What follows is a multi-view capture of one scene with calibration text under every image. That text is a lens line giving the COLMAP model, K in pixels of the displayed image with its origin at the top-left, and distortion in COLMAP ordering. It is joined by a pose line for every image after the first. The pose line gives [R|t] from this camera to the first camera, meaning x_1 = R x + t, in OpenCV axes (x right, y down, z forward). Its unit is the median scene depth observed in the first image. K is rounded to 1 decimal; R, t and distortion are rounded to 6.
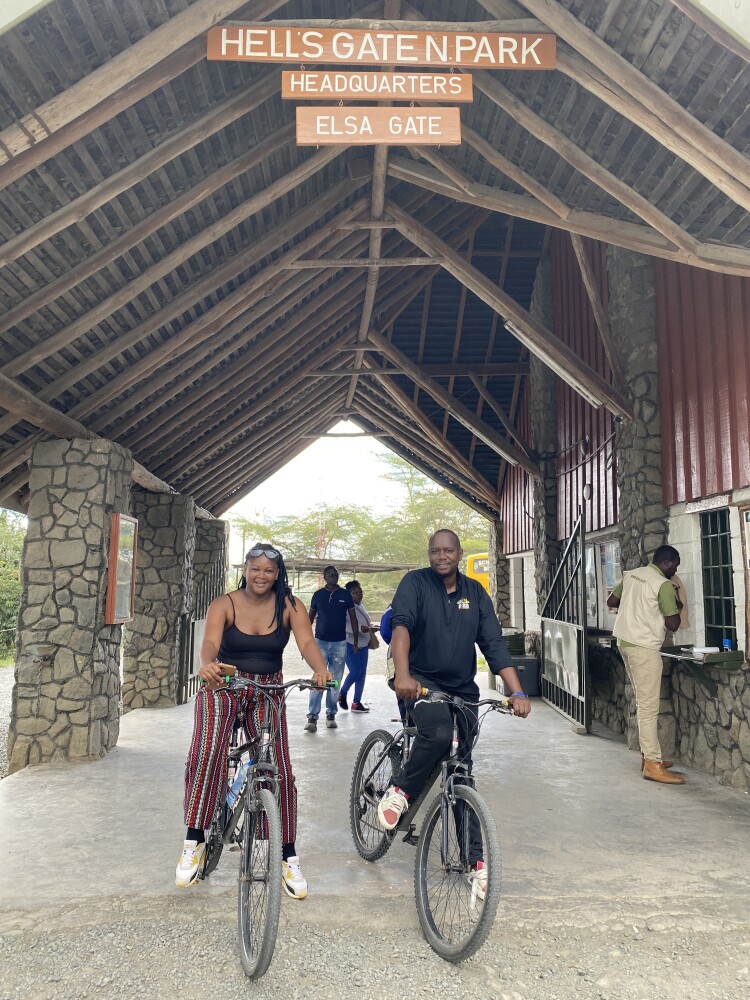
lens RADIAL K [[745.9, 0, 370.0], [0, 745.9, 504.1], [0, 0, 1]] dist [0.010993, -0.013914]
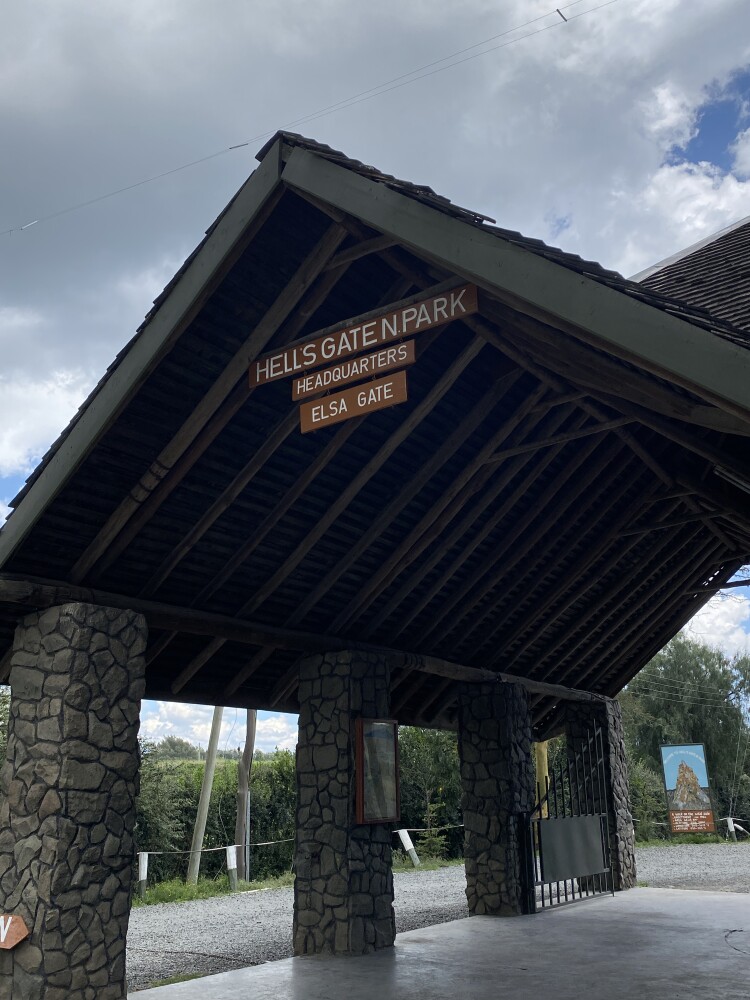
lens RADIAL K [[905.4, 0, 368.7], [0, 905.4, 492.6], [0, 0, 1]] dist [-0.001502, -0.085762]
pose [[0.791047, -0.196908, -0.579200, 0.509681], [0.085348, 0.973046, -0.214236, -0.024765], [0.605773, 0.120037, 0.786531, -0.079296]]
